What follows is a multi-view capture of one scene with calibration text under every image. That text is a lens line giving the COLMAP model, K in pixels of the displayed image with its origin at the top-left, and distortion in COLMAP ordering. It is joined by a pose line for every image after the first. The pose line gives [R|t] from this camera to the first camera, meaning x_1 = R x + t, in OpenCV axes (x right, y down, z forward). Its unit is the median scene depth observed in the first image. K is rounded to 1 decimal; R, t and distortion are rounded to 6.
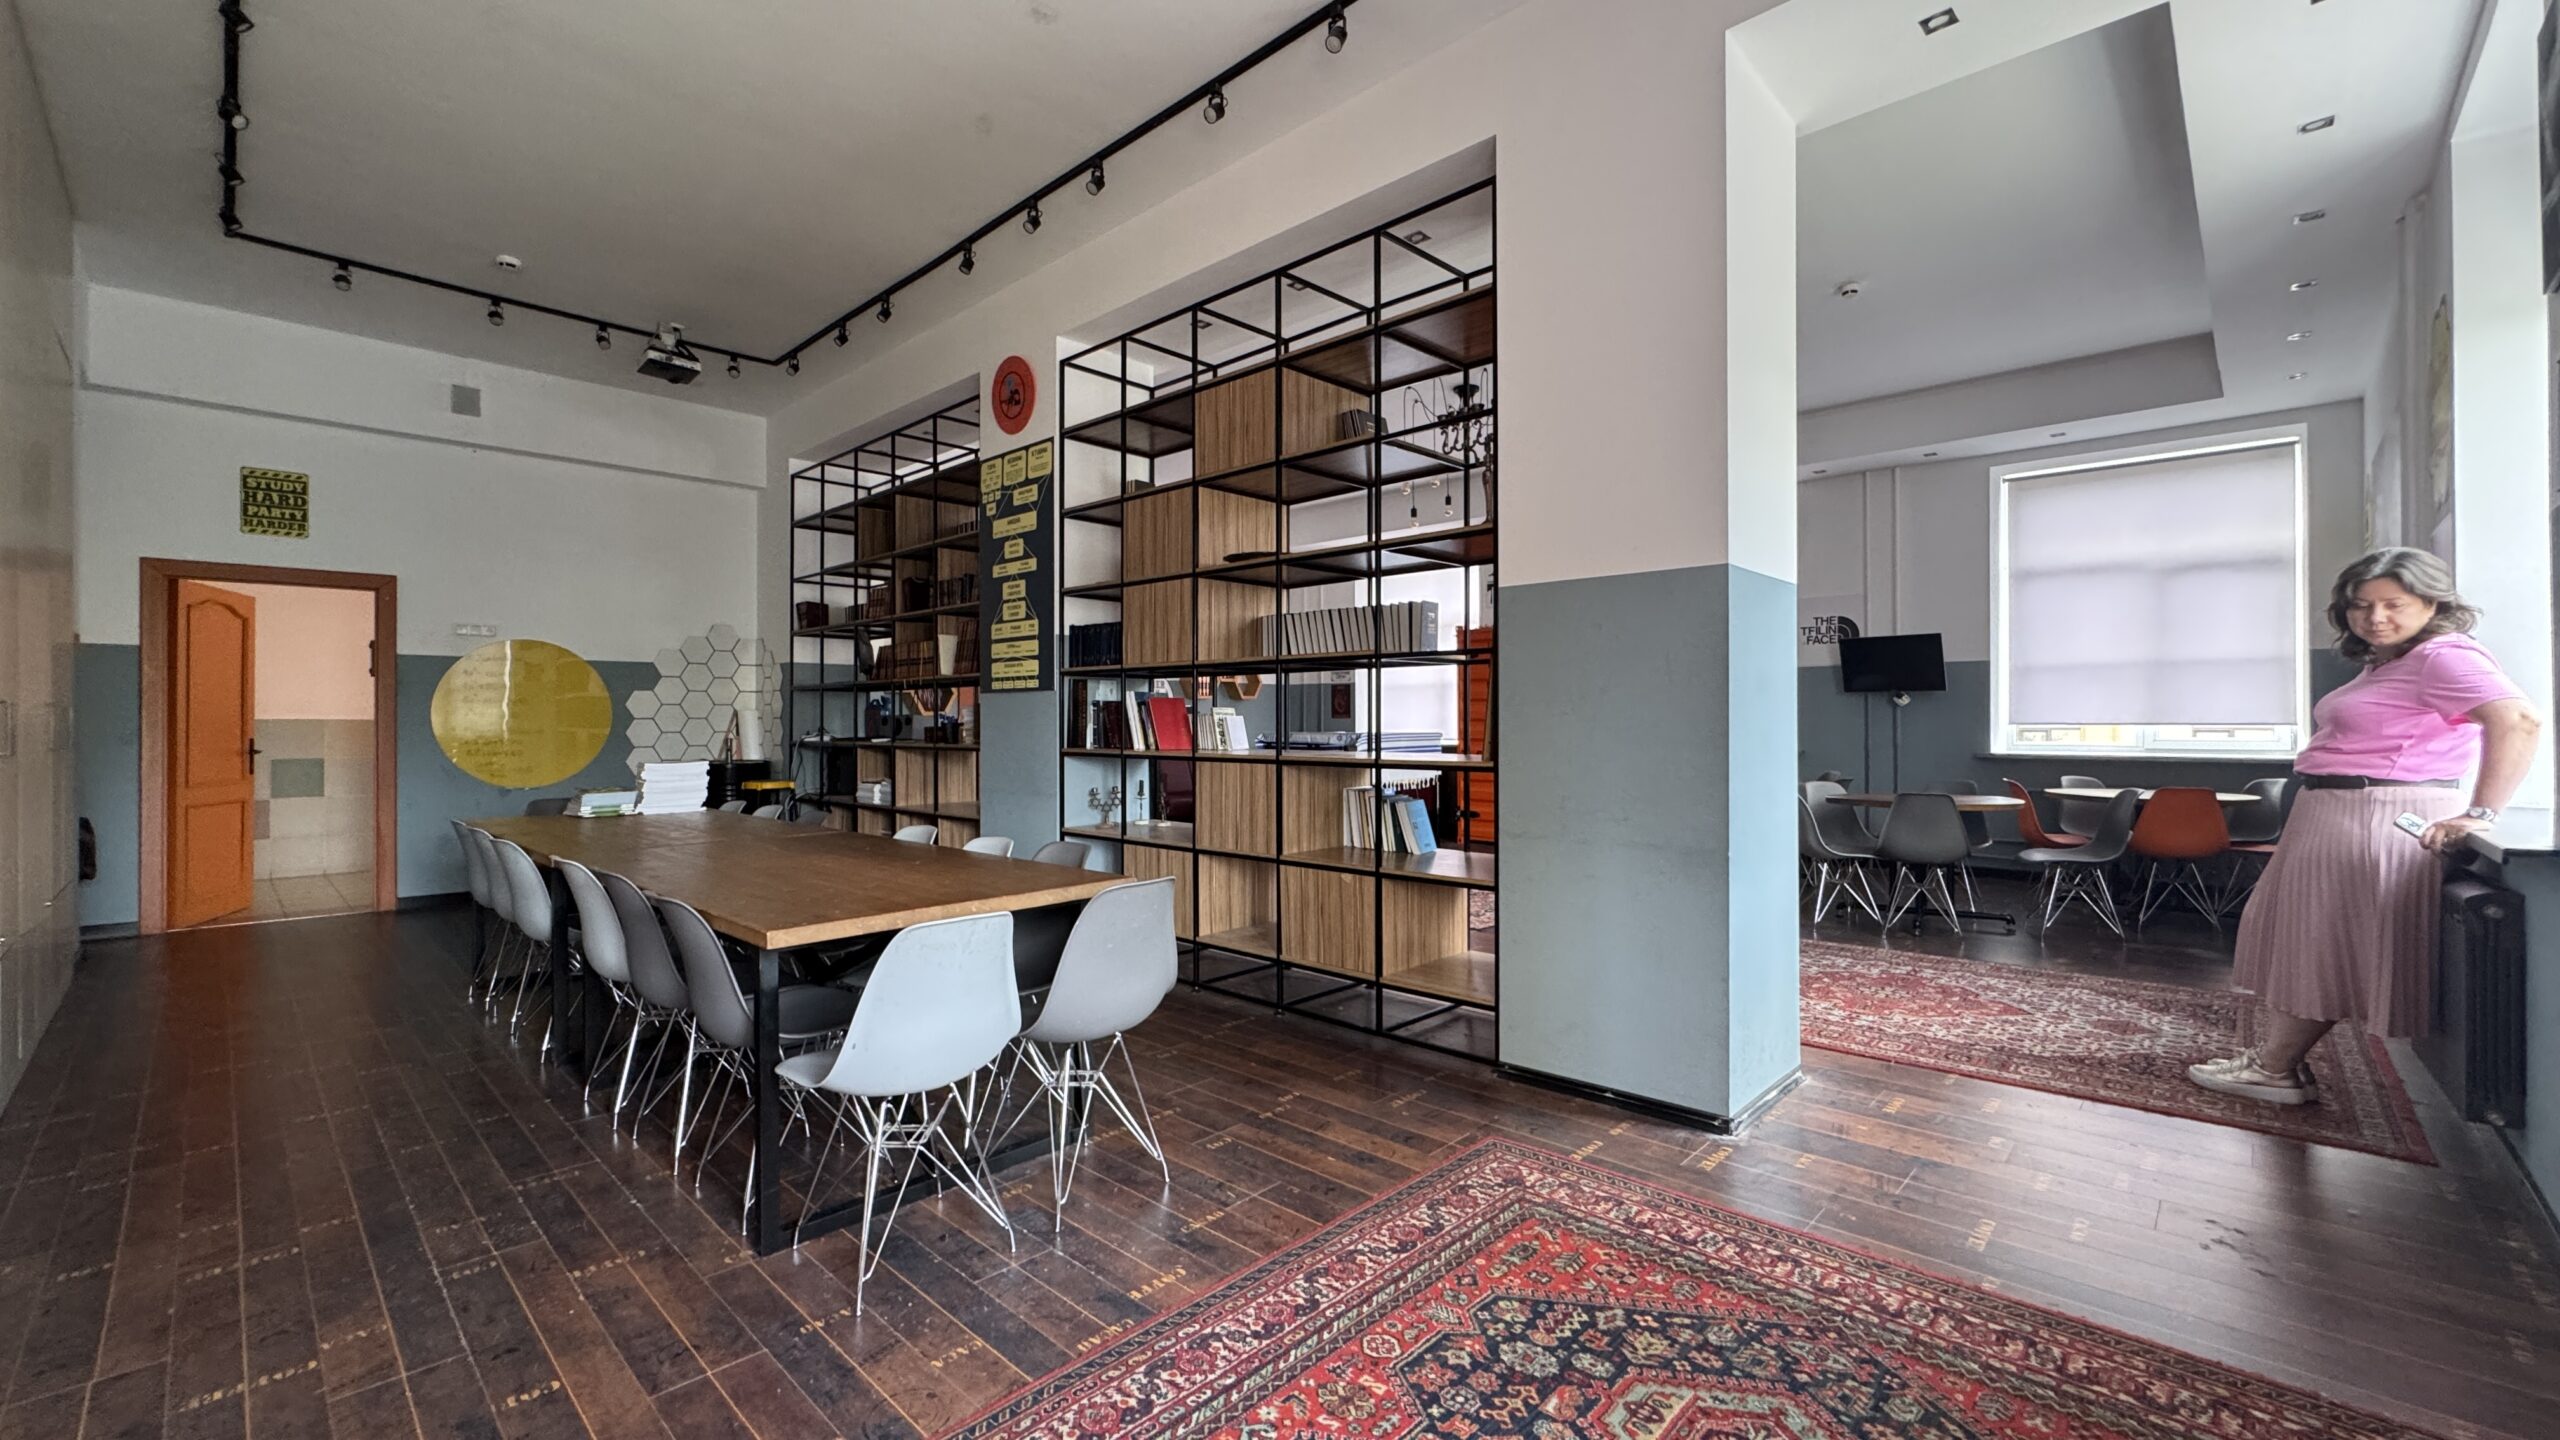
lens RADIAL K [[1023.9, 0, 1281.6], [0, 1023.9, 720.5], [0, 0, 1]] dist [-0.001777, 0.000019]
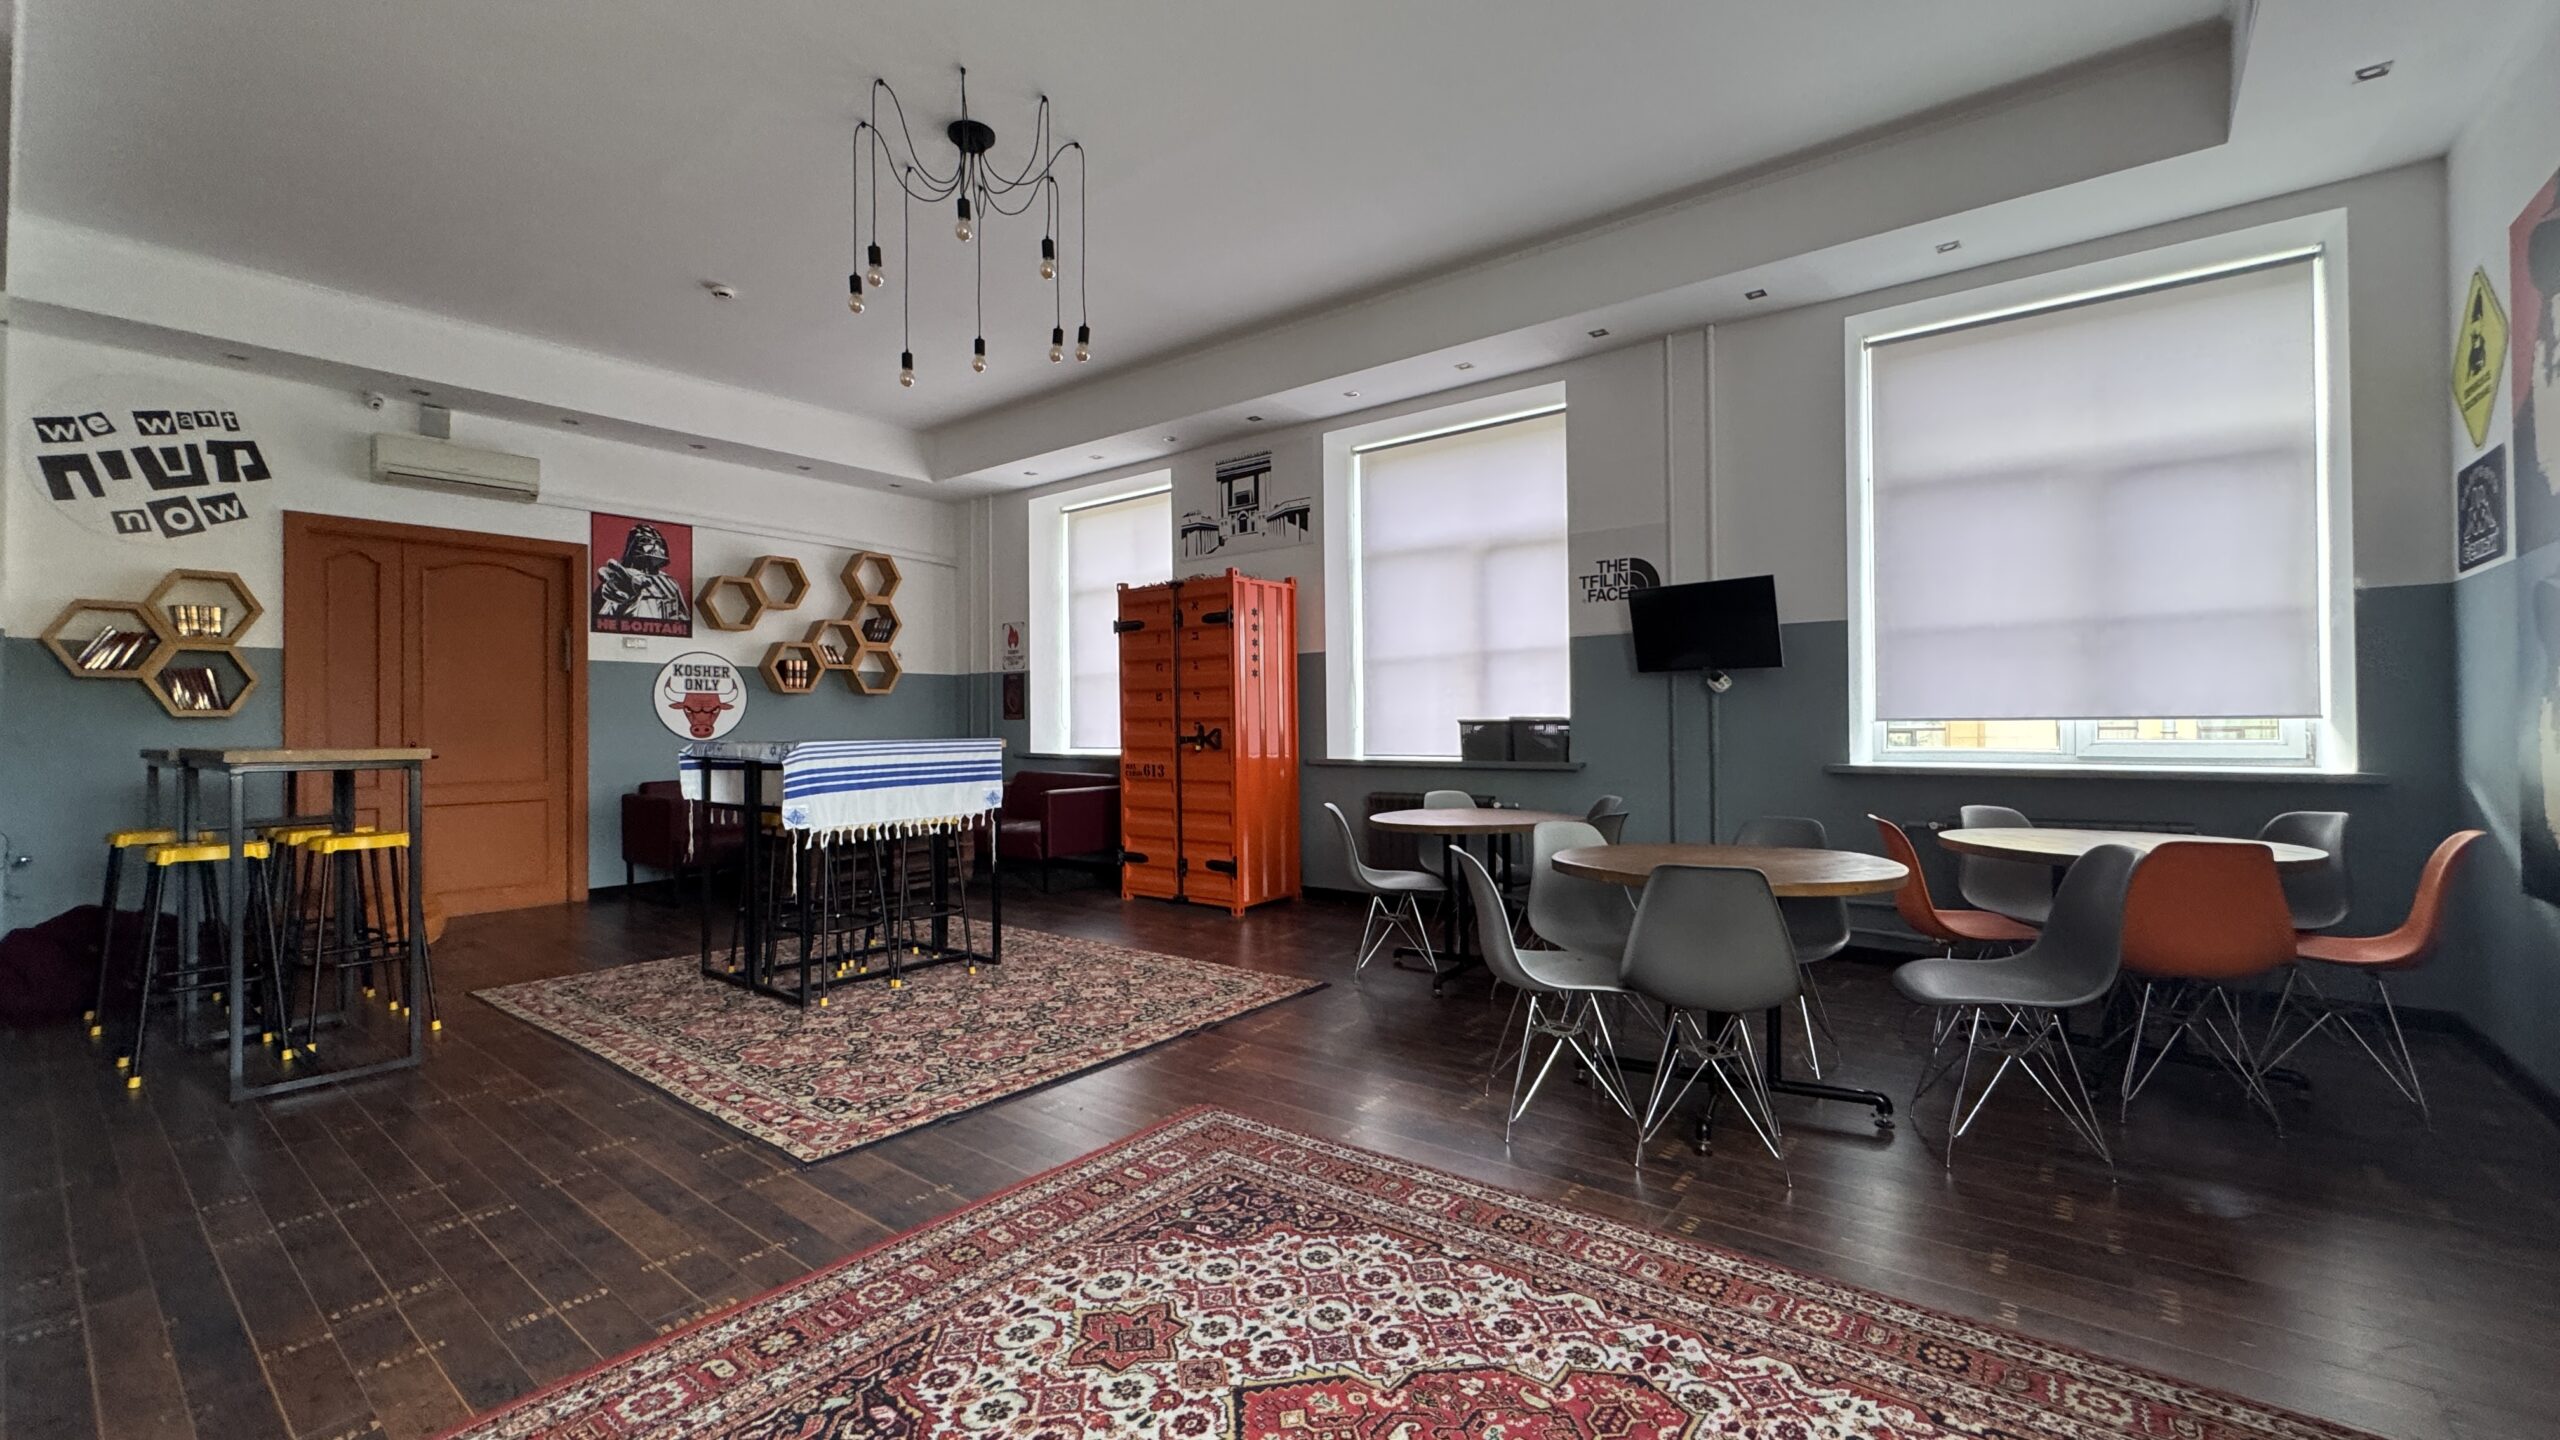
lens RADIAL K [[1023.9, 0, 1278.7], [0, 1023.9, 717.4], [0, 0, 1]] dist [-0.001777, 0.000019]
pose [[0.995923, -0.008137, 0.089835, 0.283914], [0.008538, 0.999955, -0.004079, 0.001704], [-0.089797, 0.004830, 0.995948, 0.400153]]
